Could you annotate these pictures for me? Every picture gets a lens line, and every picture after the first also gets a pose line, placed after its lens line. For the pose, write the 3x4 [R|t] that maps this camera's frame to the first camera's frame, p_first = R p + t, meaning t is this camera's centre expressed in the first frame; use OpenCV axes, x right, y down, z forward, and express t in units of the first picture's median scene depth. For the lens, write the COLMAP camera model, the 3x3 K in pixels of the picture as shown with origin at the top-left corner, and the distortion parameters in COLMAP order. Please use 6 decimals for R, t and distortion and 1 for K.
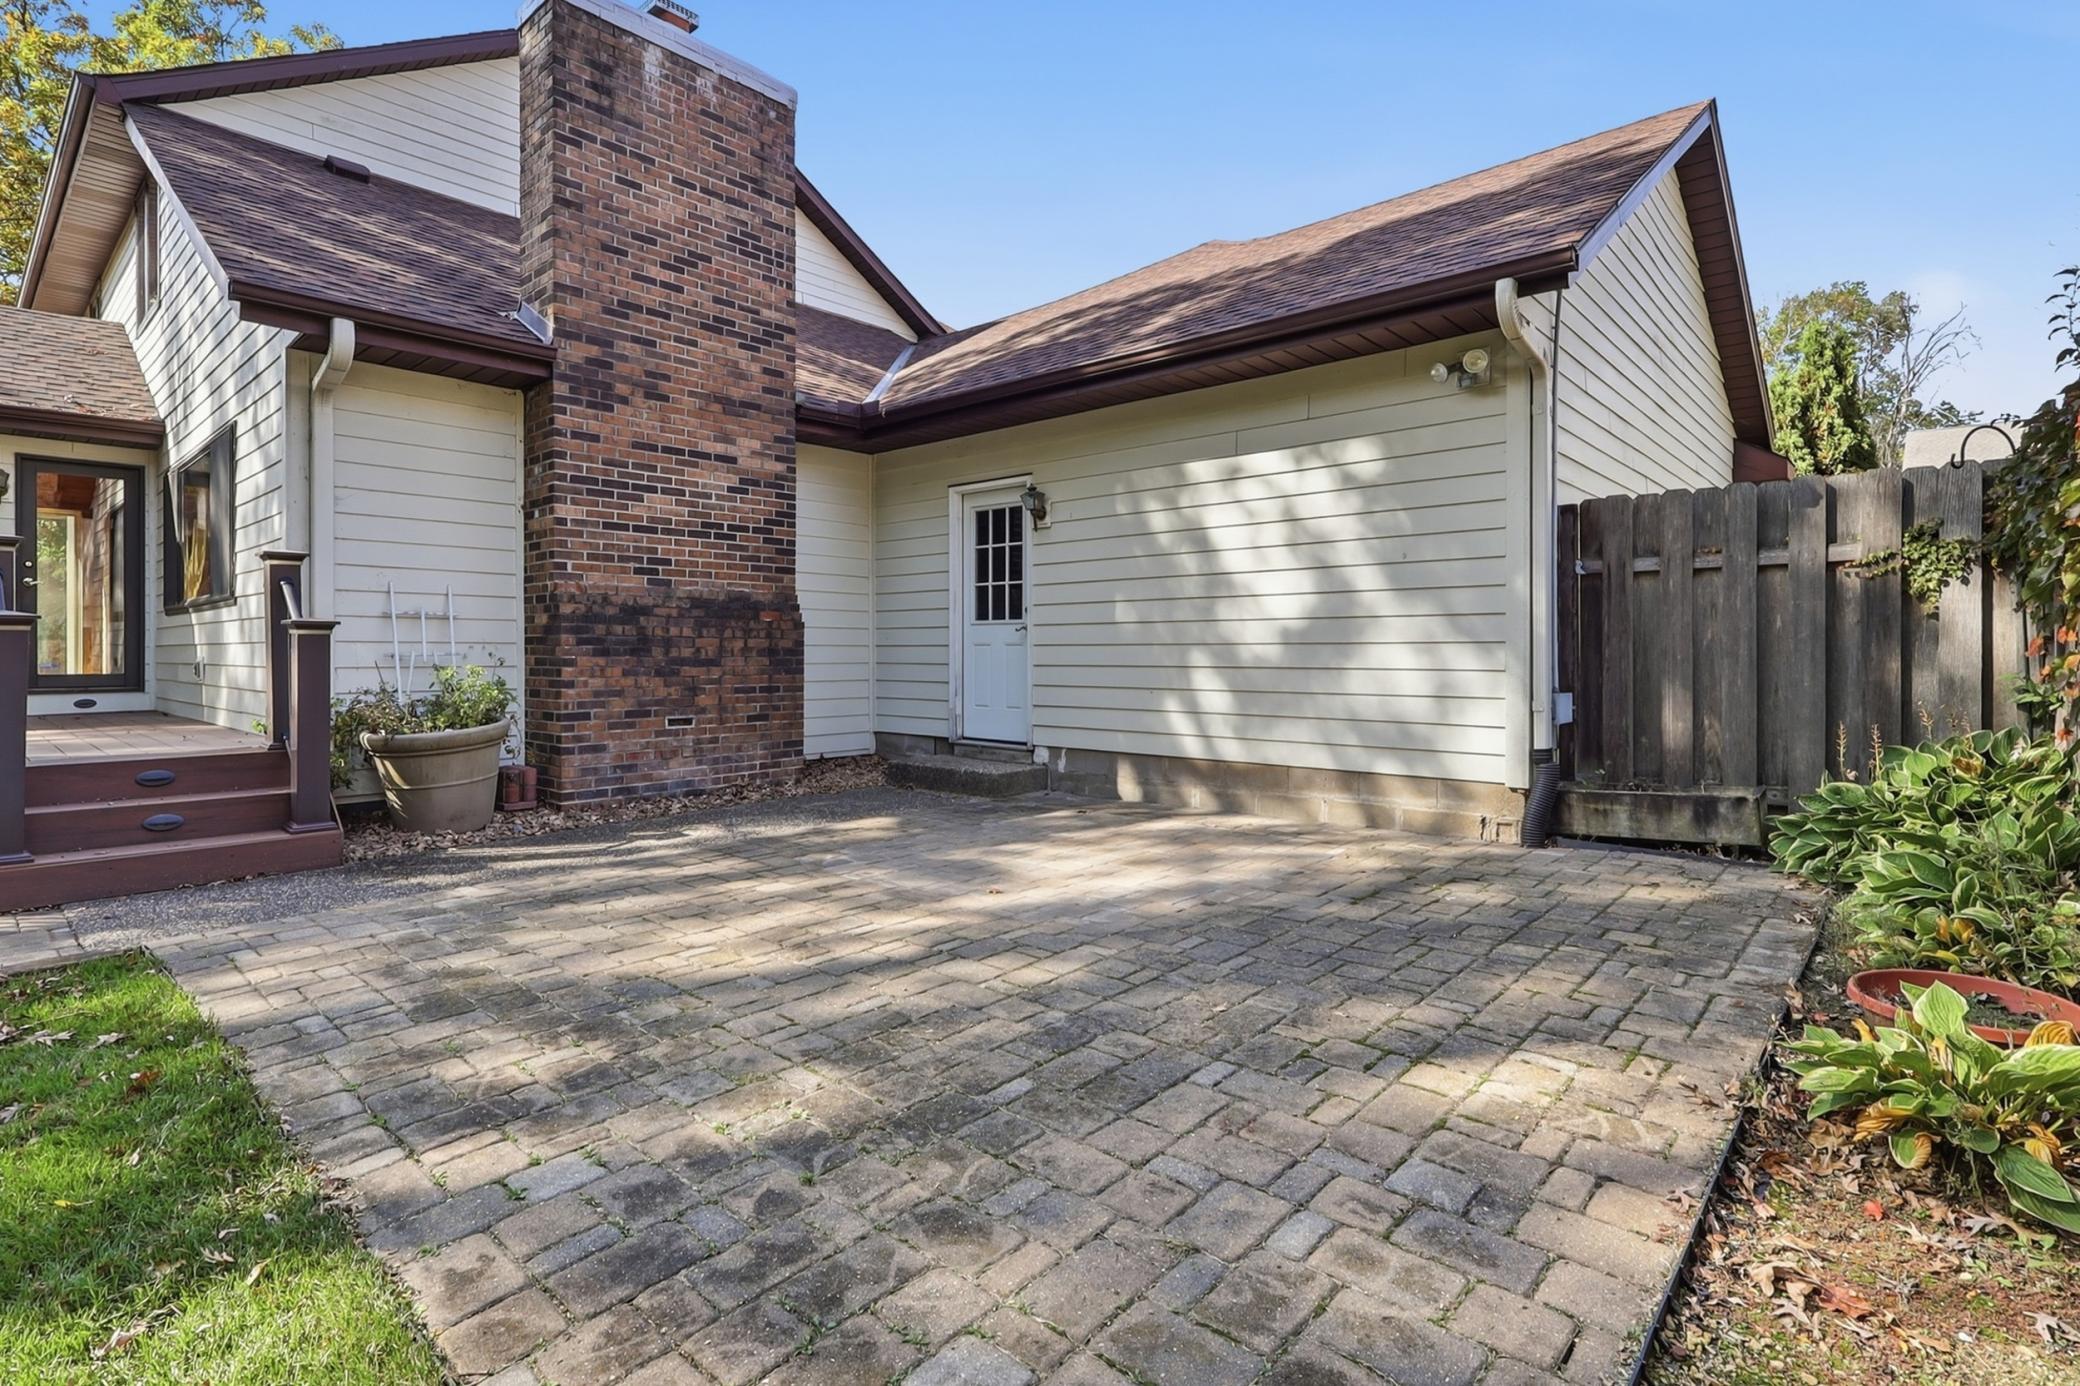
lens RADIAL K [[1012.5, 0, 1004.9], [0, 1012.5, 651.7], [0, 0, 1]] dist [-0.022186, 0.000244]
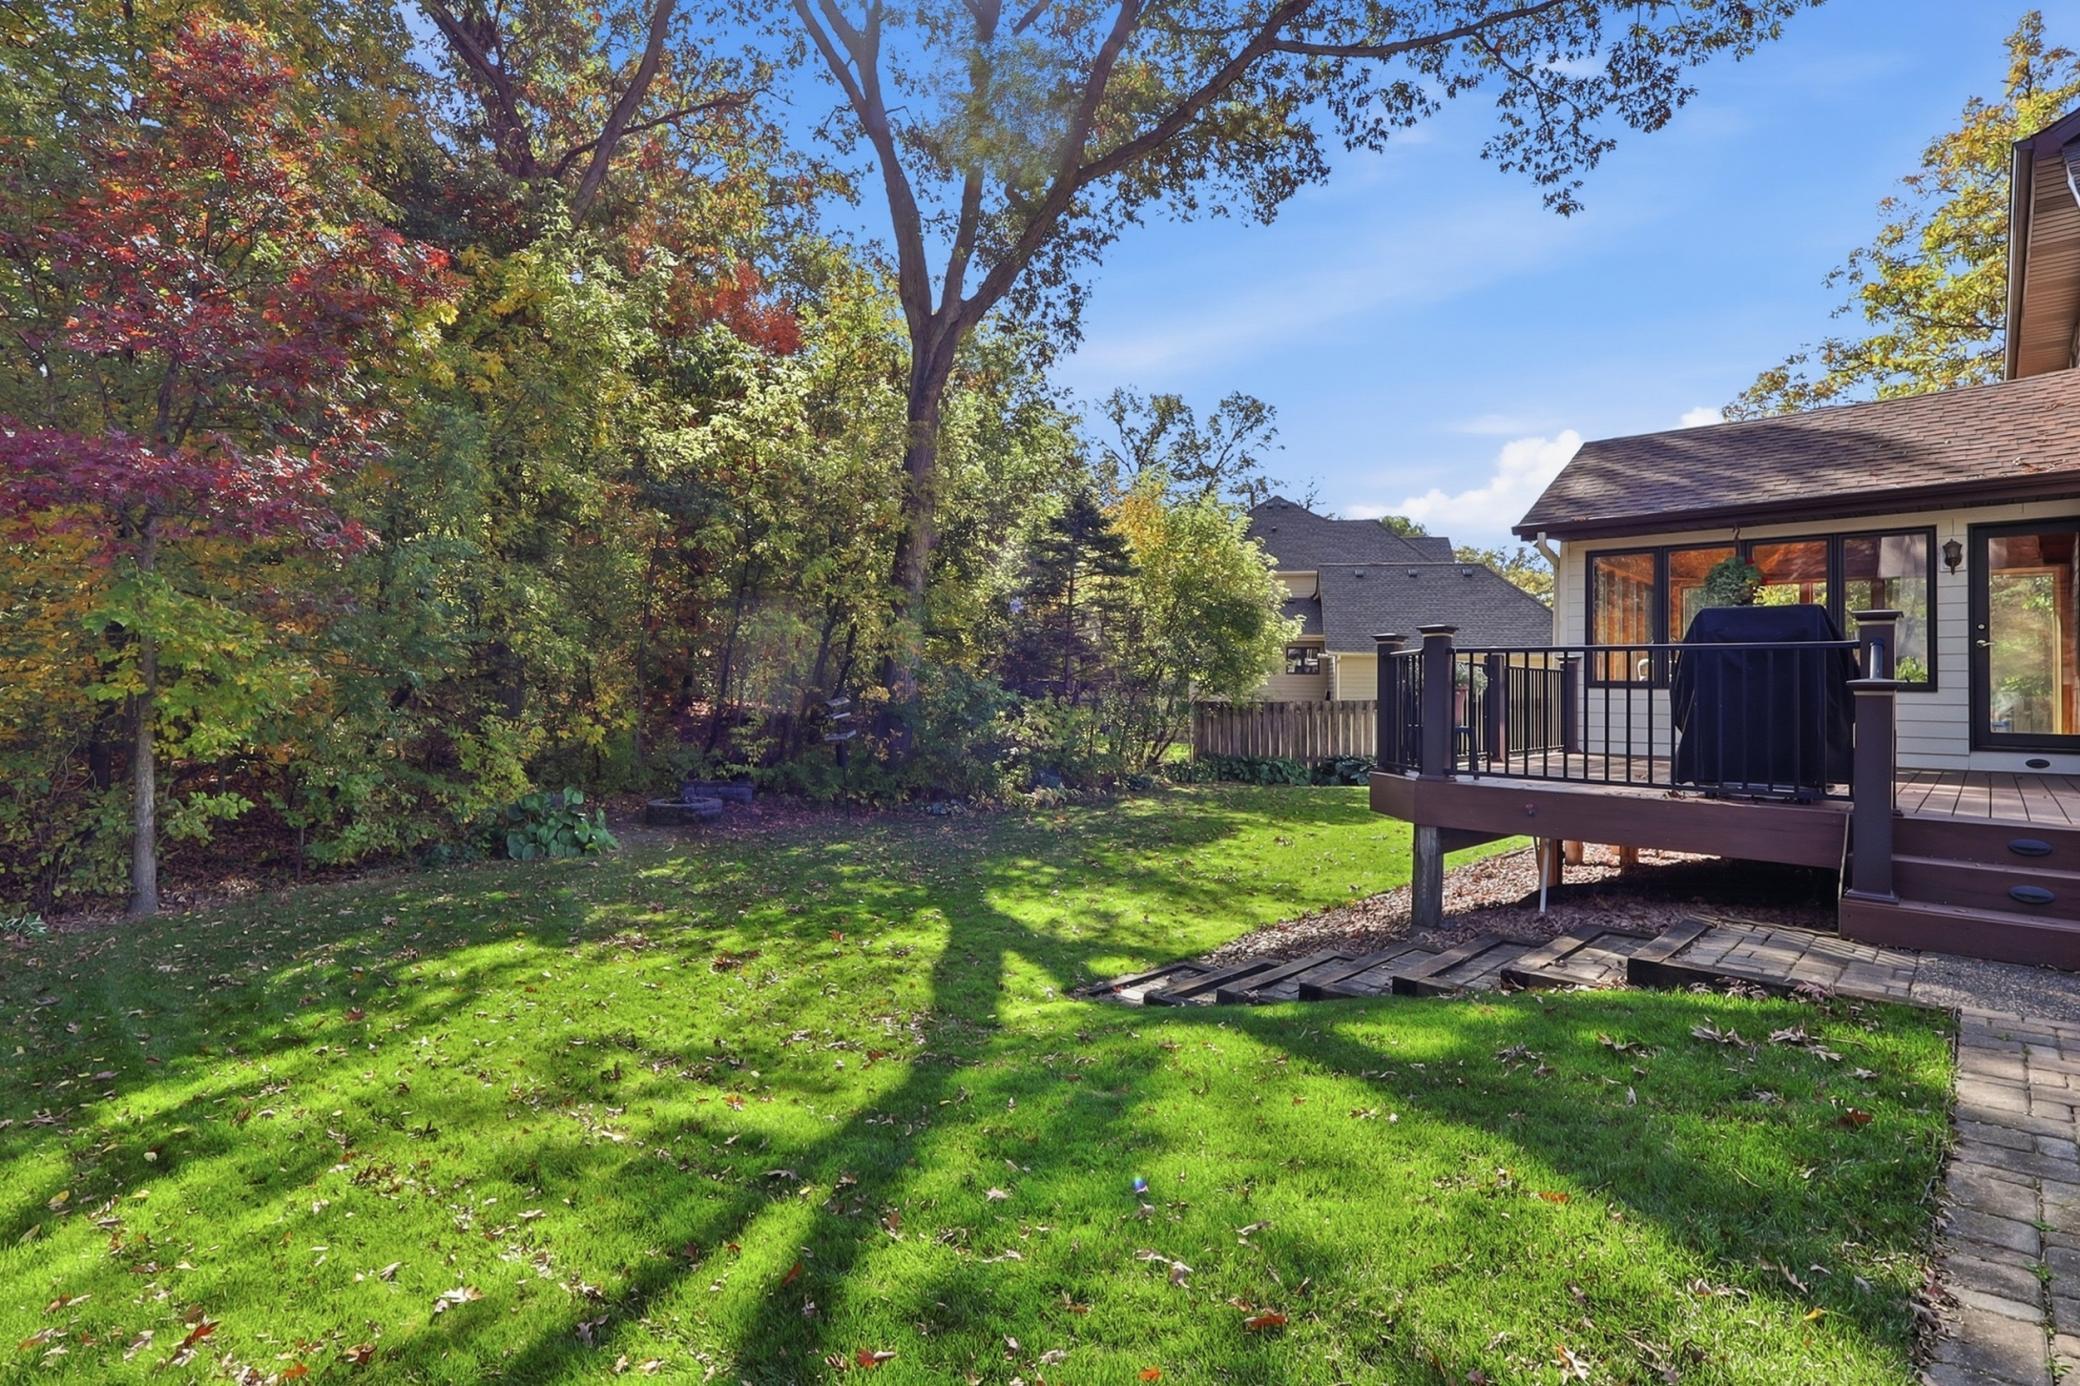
lens RADIAL K [[968.4, 0, 1055.1], [0, 968.4, 688.0], [0, 0, 1]] dist [-0.000890, 0.001293]
pose [[-0.020824, -0.004716, -0.999772, 0.205579], [-0.011844, 0.999920, -0.004470, -0.024761], [0.999713, 0.011748, -0.020878, 0.124632]]
